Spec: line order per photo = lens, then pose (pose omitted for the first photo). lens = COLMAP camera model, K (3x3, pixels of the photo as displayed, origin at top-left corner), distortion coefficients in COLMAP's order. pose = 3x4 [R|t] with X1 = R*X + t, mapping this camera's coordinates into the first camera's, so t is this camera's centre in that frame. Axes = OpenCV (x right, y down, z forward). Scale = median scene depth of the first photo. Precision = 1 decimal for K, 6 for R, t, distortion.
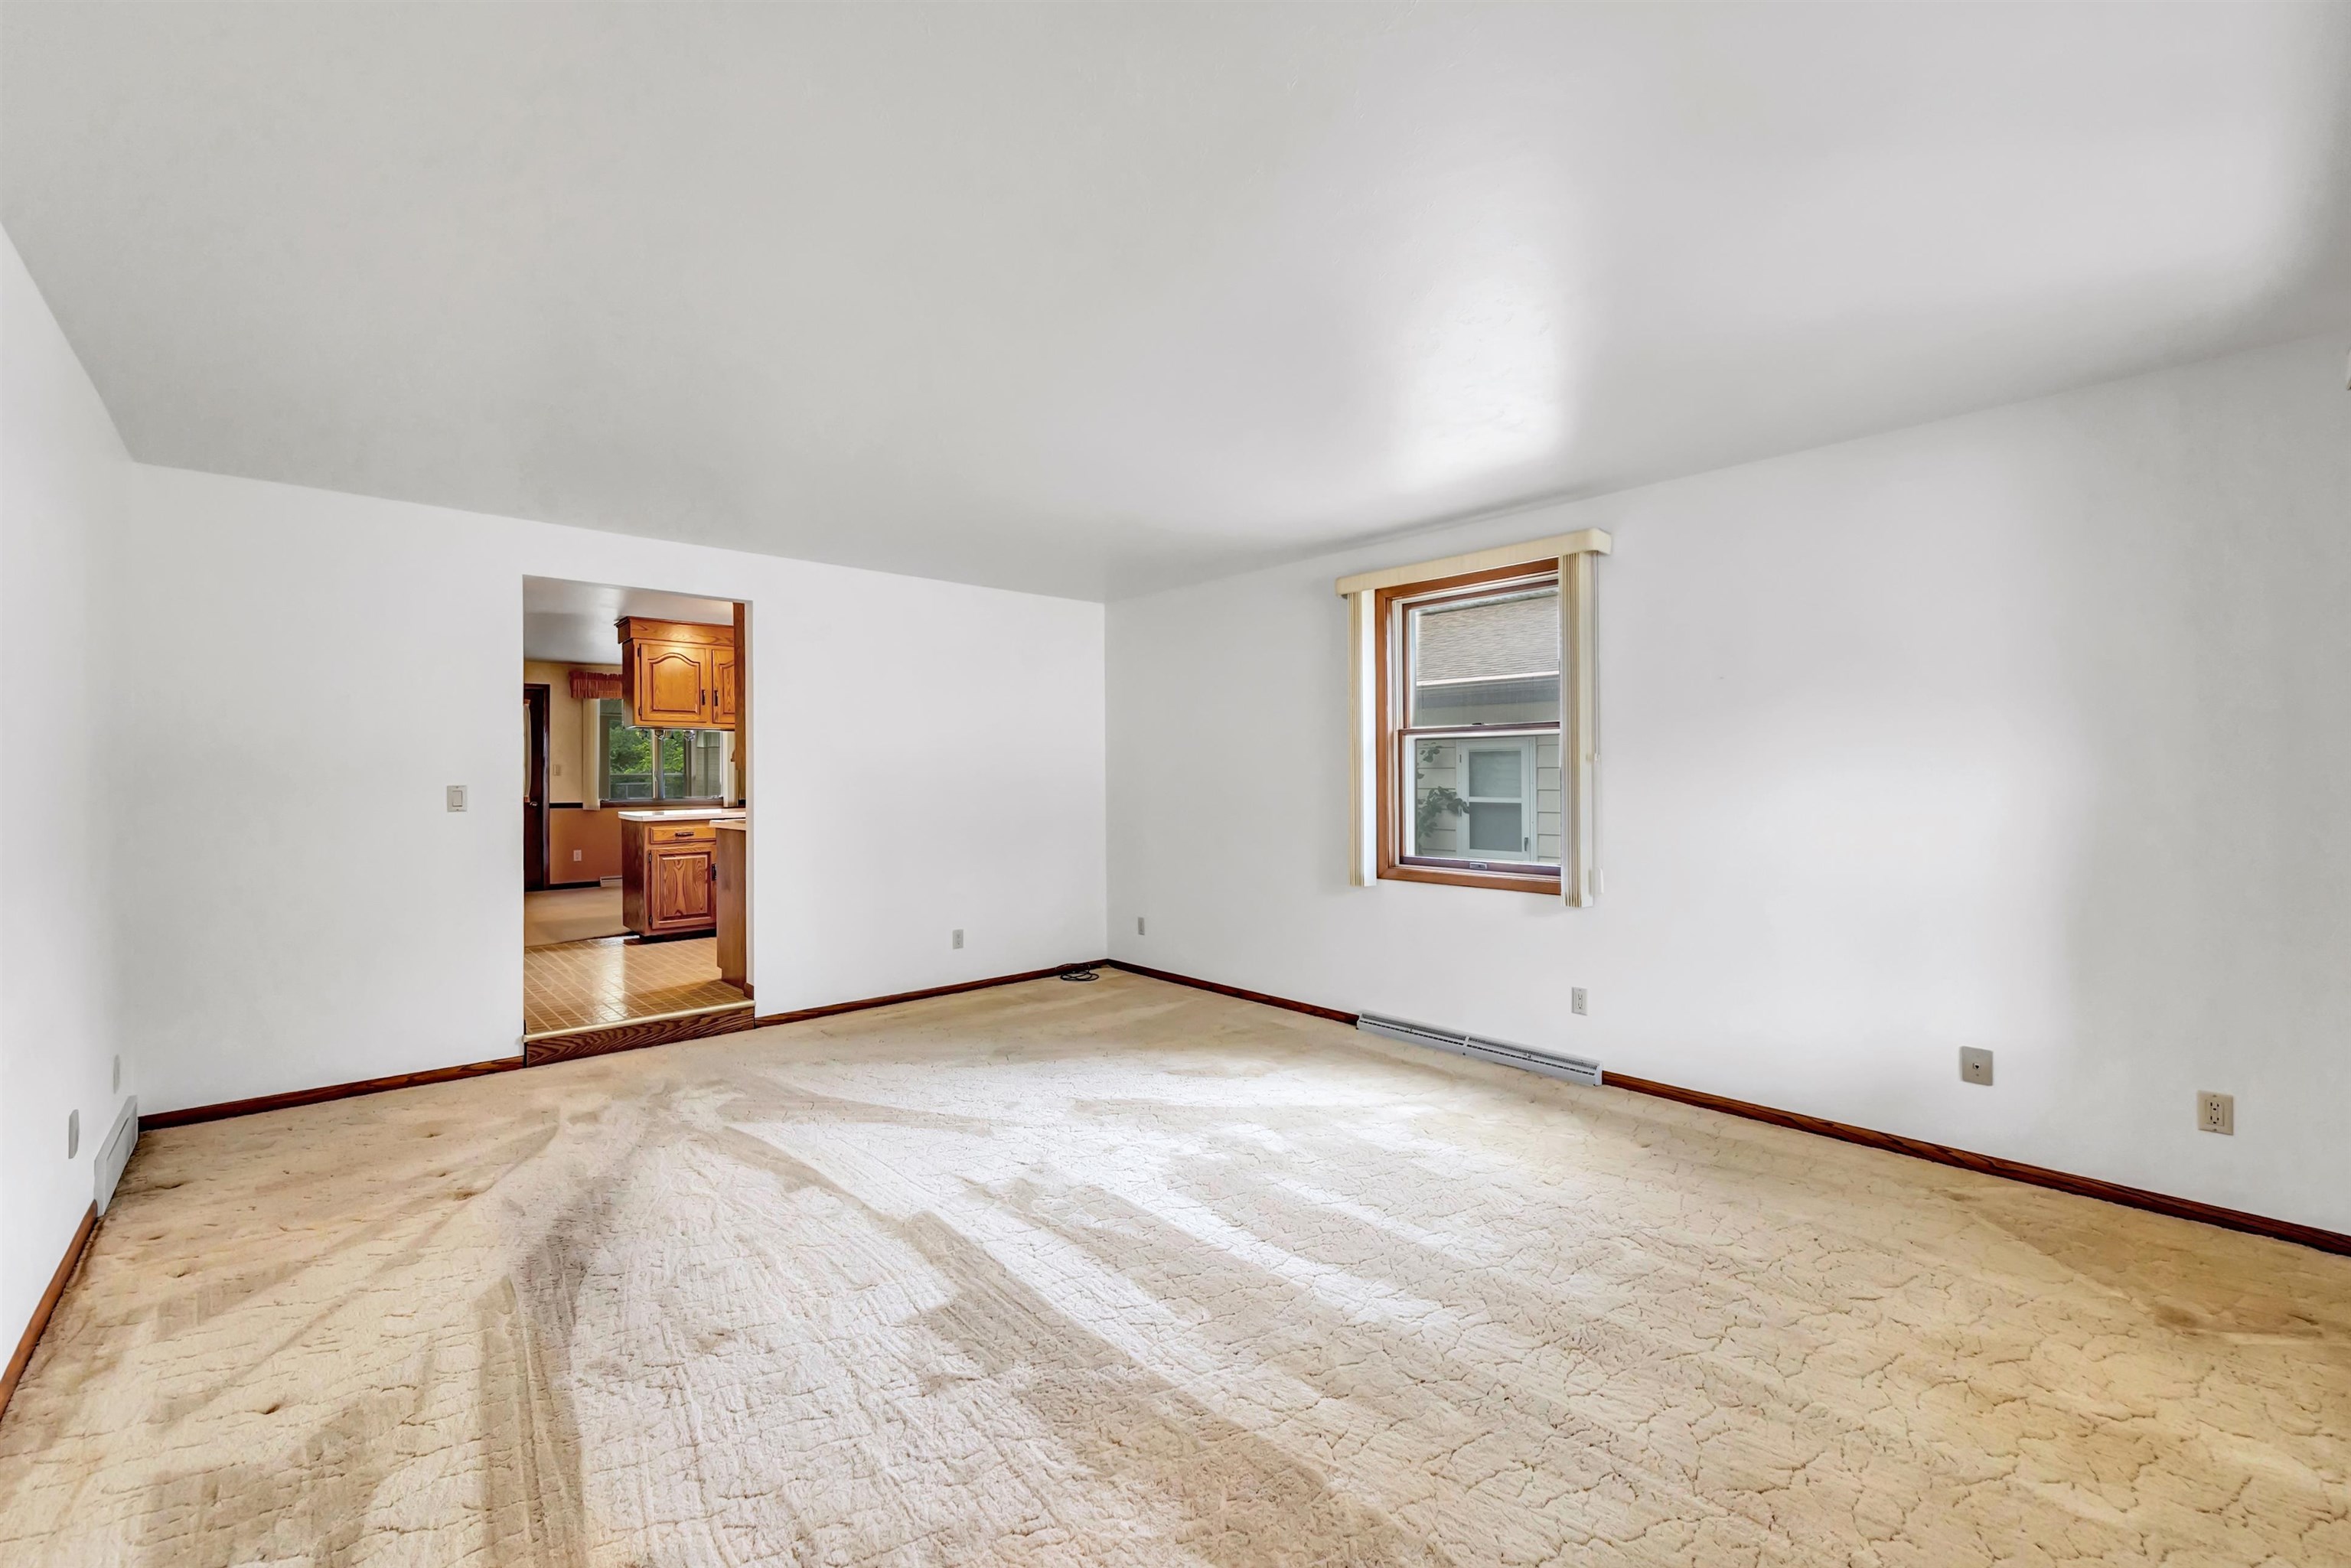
lens RADIAL K [[950.8, 0, 1186.1], [0, 950.8, 780.2], [0, 0, 1]] dist [0.000635, 0.000191]
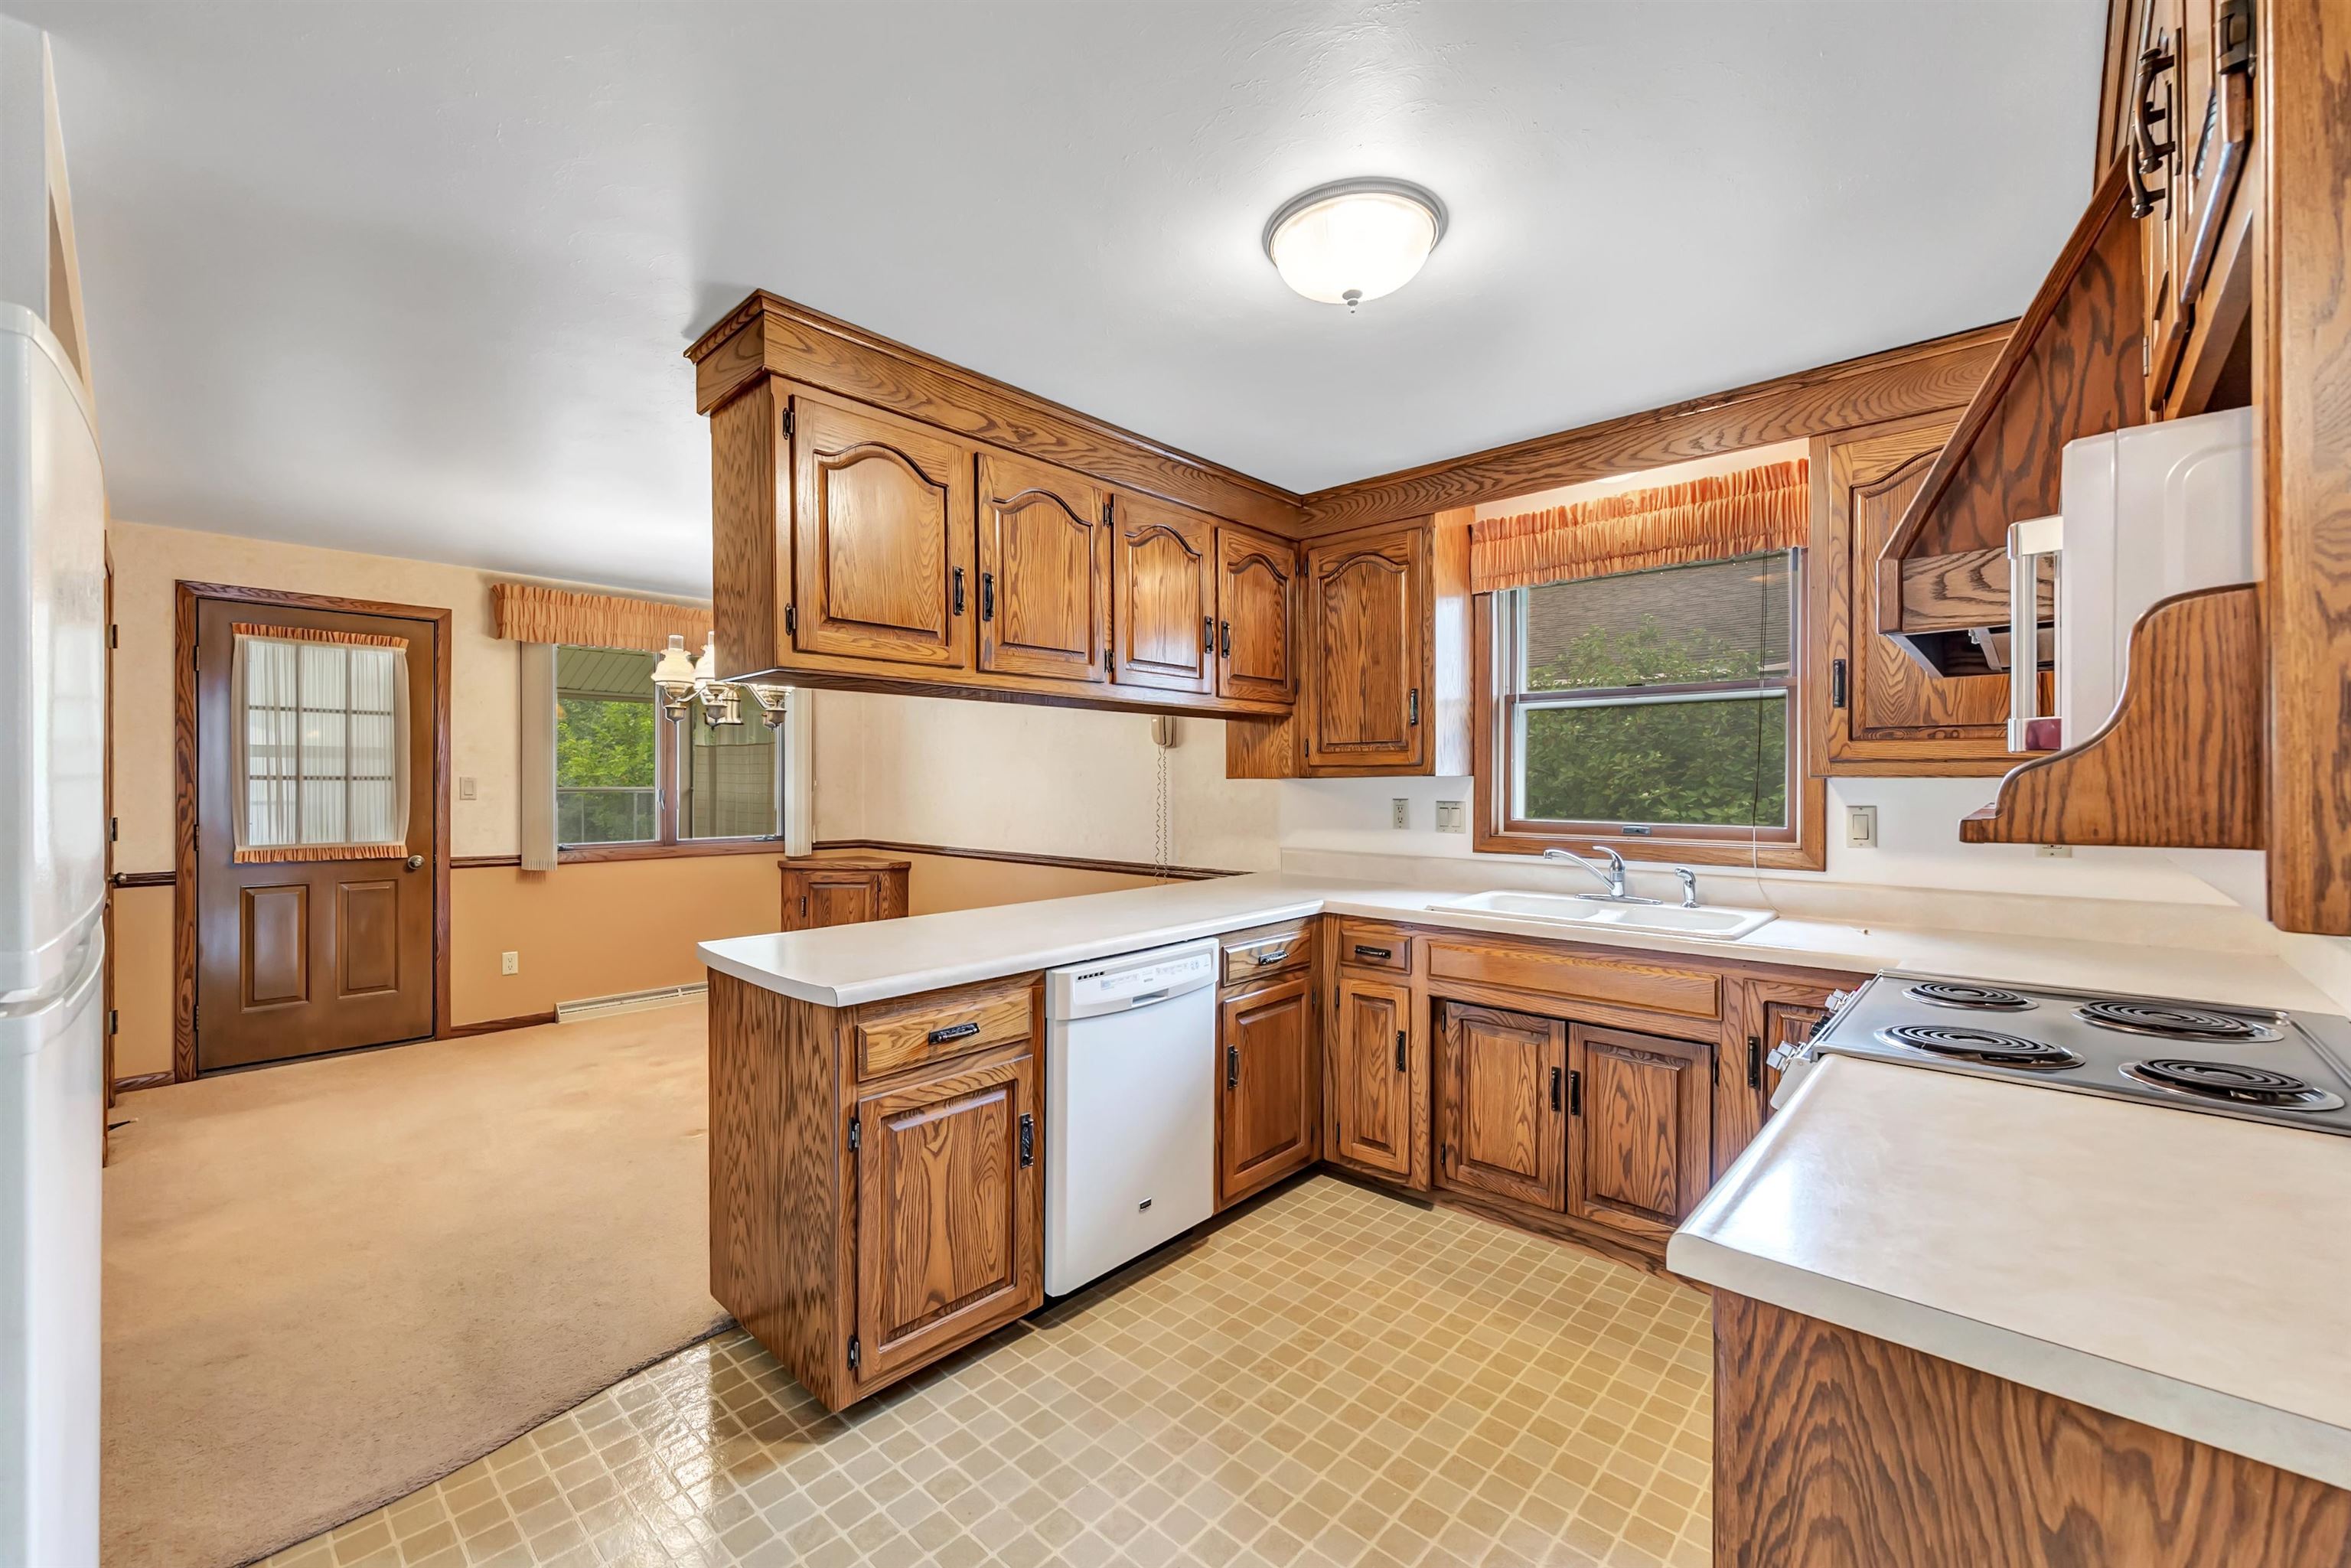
lens RADIAL K [[950.8, 0, 1163.9], [0, 950.8, 790.5], [0, 0, 1]] dist [0.000635, 0.000191]
pose [[0.997798, 0.005492, 0.066098, -0.456561], [-0.006054, 0.999947, 0.008294, -0.021023], [-0.066049, -0.008676, 0.997779, 0.663327]]
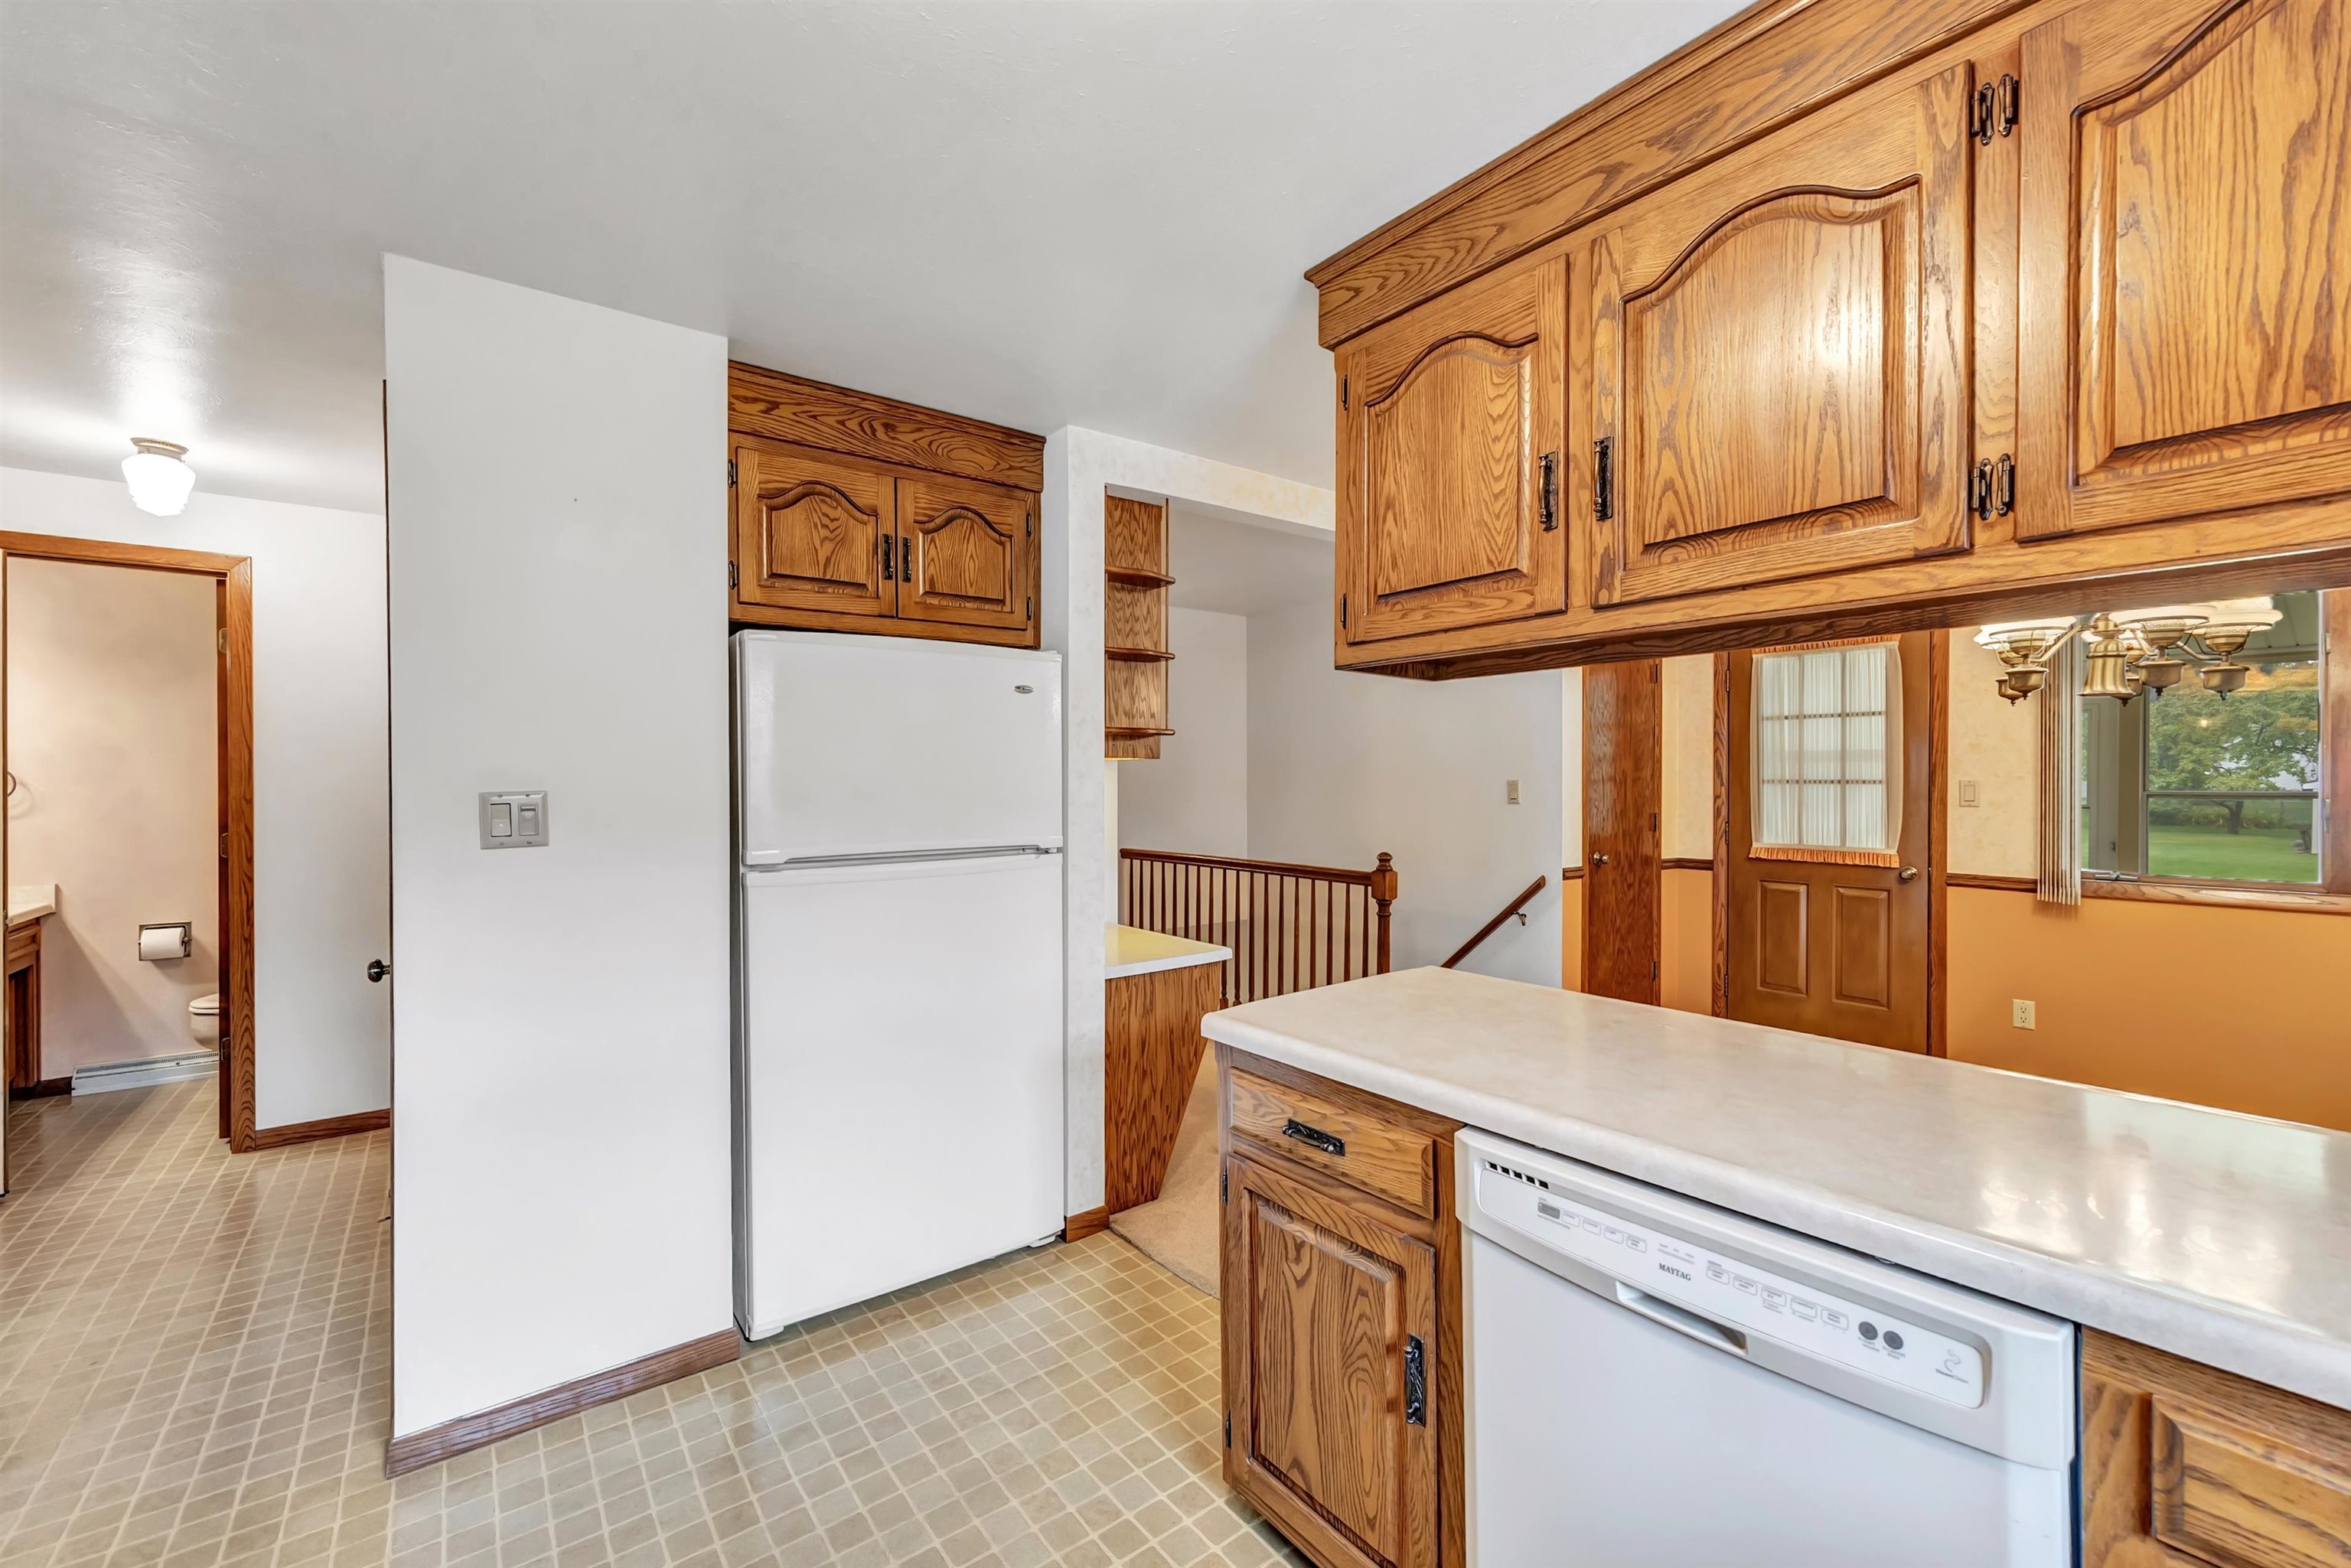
lens RADIAL K [[950.8, 0, 1158.5], [0, 950.8, 784.6], [0, 0, 1]] dist [0.000635, 0.000191]
pose [[-0.122953, 0.008046, -0.992380, -0.288474], [0.004356, 0.999962, 0.007568, -0.025255], [0.992403, -0.003392, -0.122984, 0.942190]]
